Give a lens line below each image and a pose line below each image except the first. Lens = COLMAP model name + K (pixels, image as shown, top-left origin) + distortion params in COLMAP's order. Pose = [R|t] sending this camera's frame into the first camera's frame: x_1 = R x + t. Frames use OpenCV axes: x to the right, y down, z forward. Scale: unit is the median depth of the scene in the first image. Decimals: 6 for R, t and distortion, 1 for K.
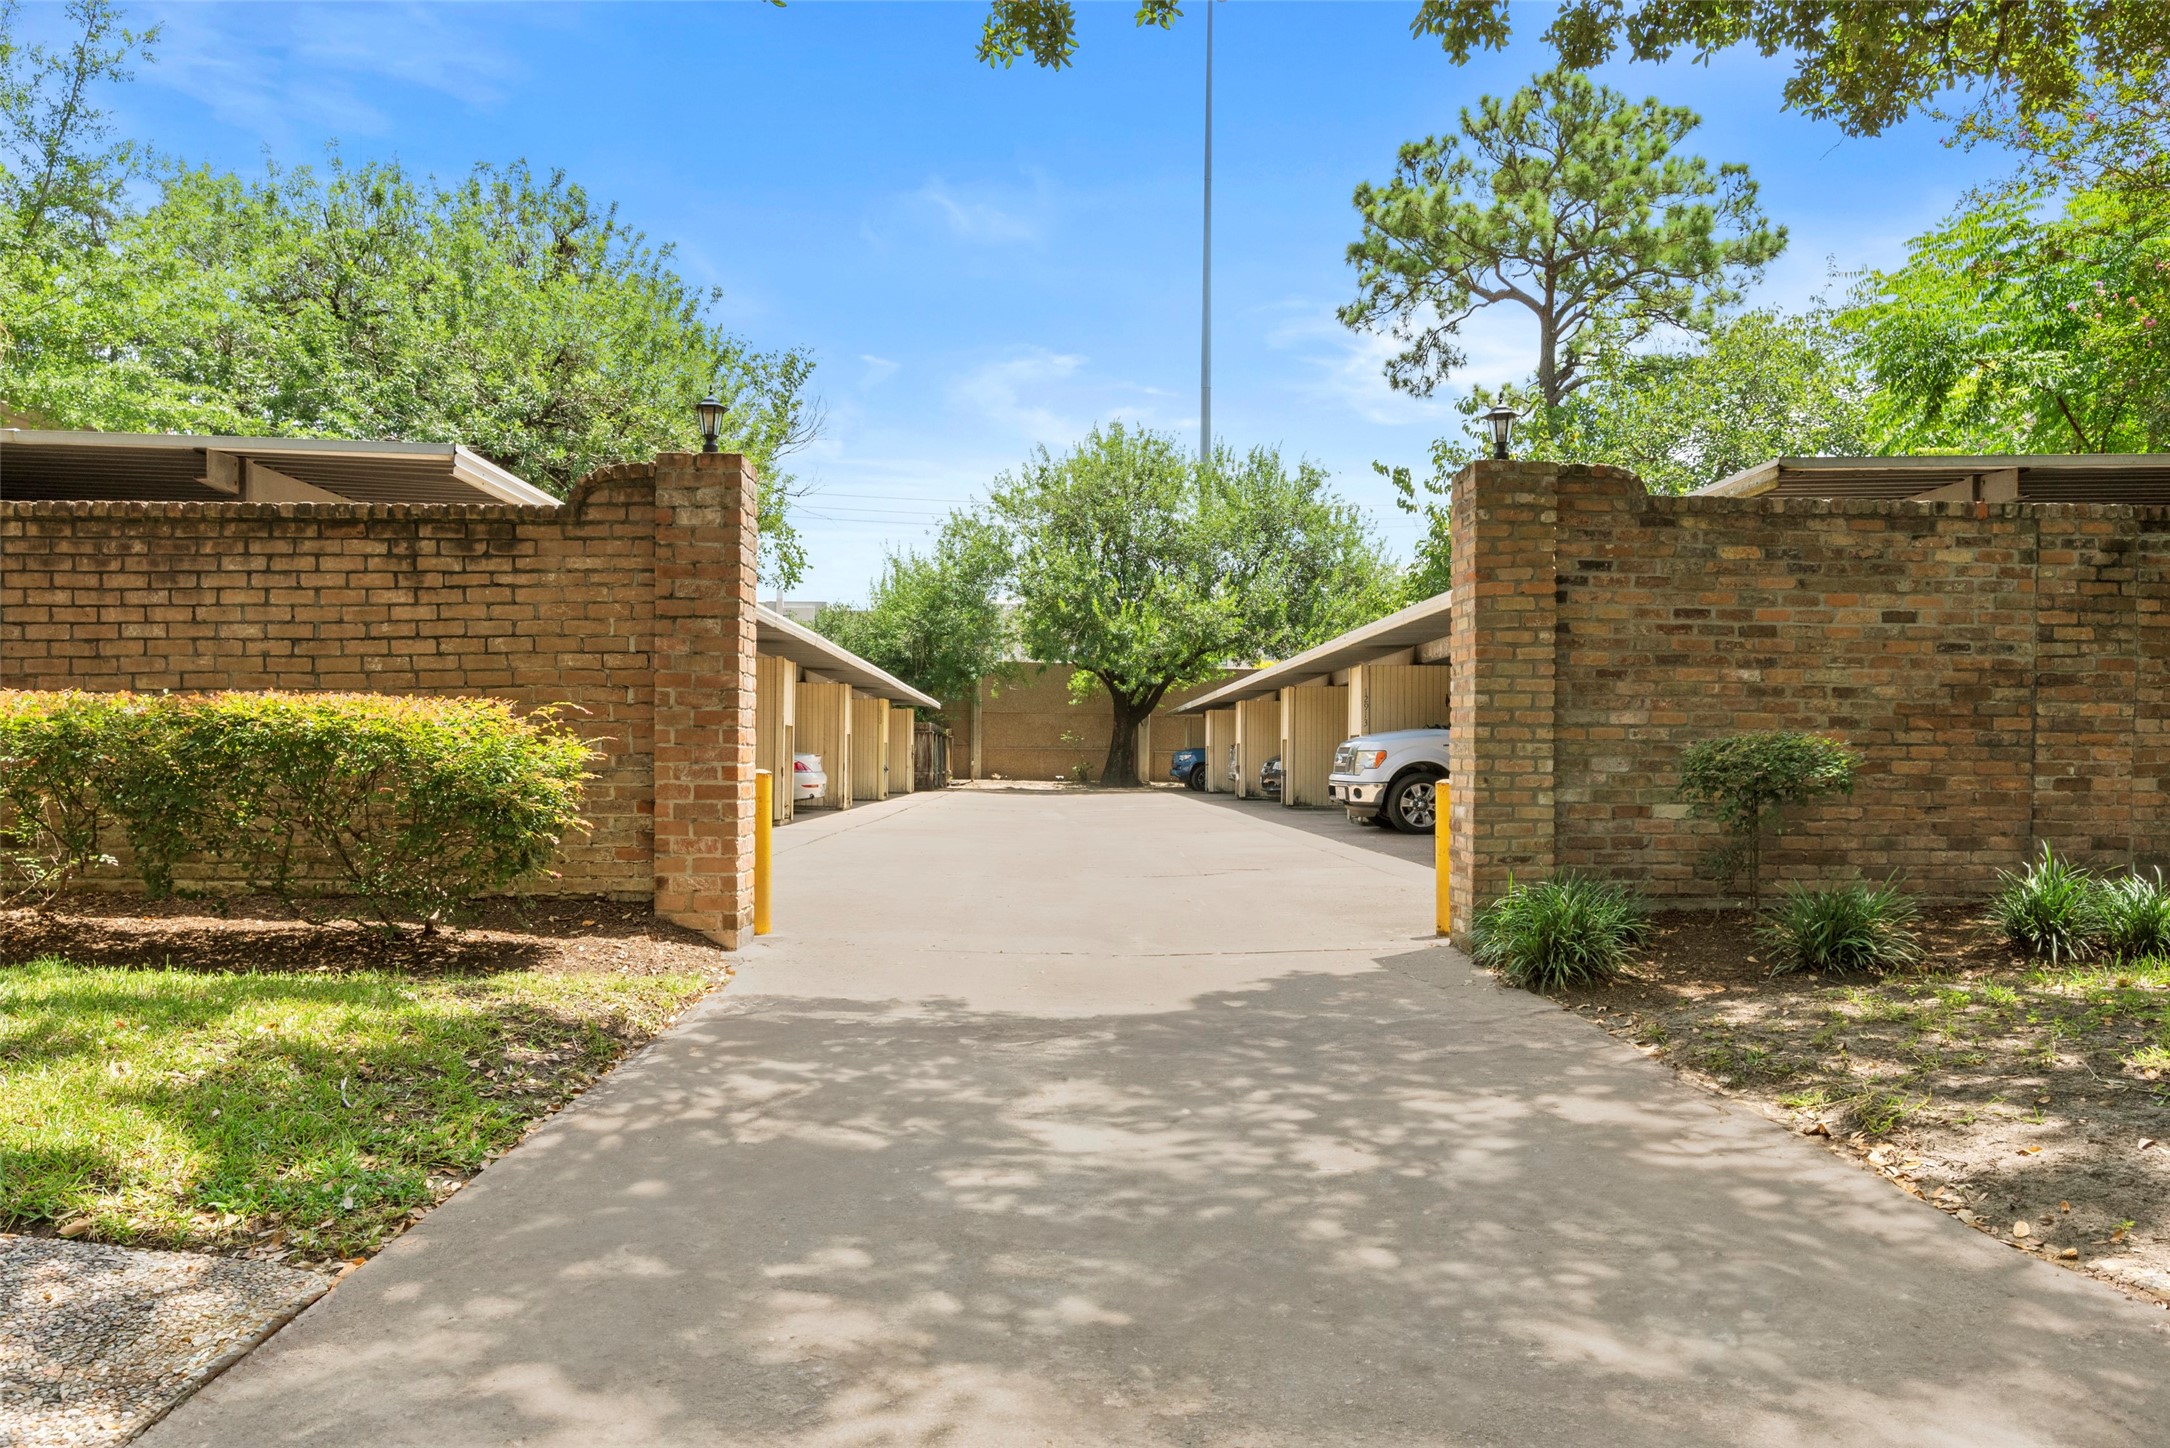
lens RADIAL K [[1455.4, 0, 1086.2], [0, 1455.4, 732.0], [0, 0, 1]] dist [-0.006570, 0.002153]
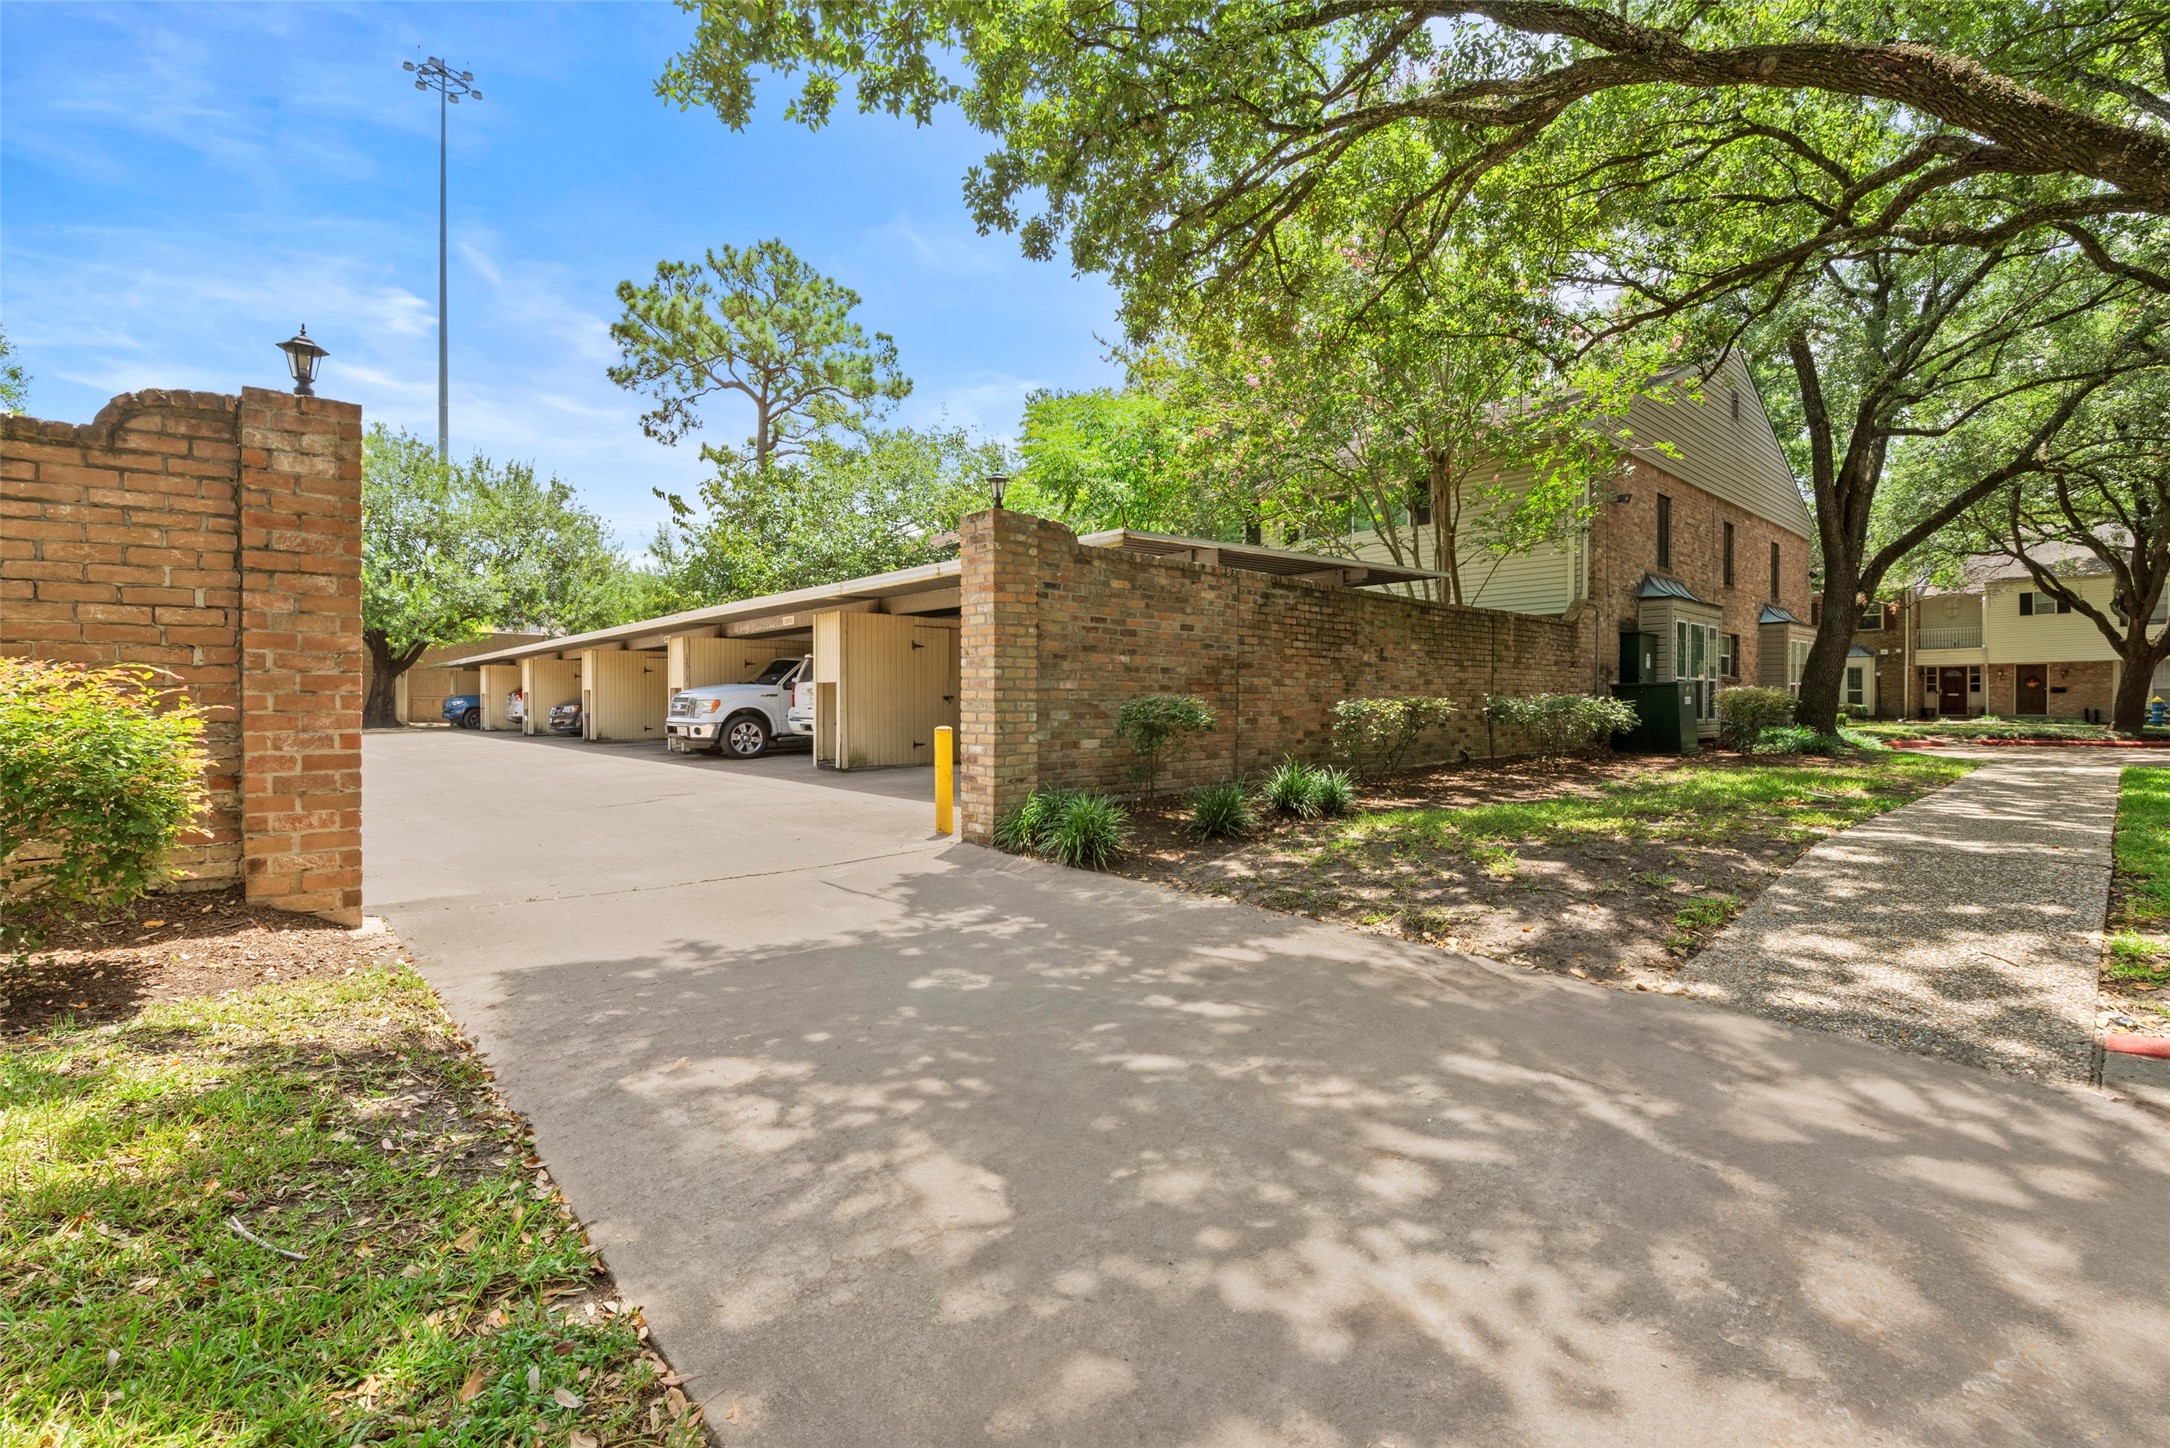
lens RADIAL K [[944.4, 0, 1072.6], [0, 944.4, 686.5], [0, 0, 1]] dist [-0.001873, 0.001325]
pose [[0.759403, 0.001508, 0.650619, -0.108498], [-0.005372, 0.999978, 0.003953, -0.004589], [-0.650598, -0.006497, 0.759394, 0.086091]]
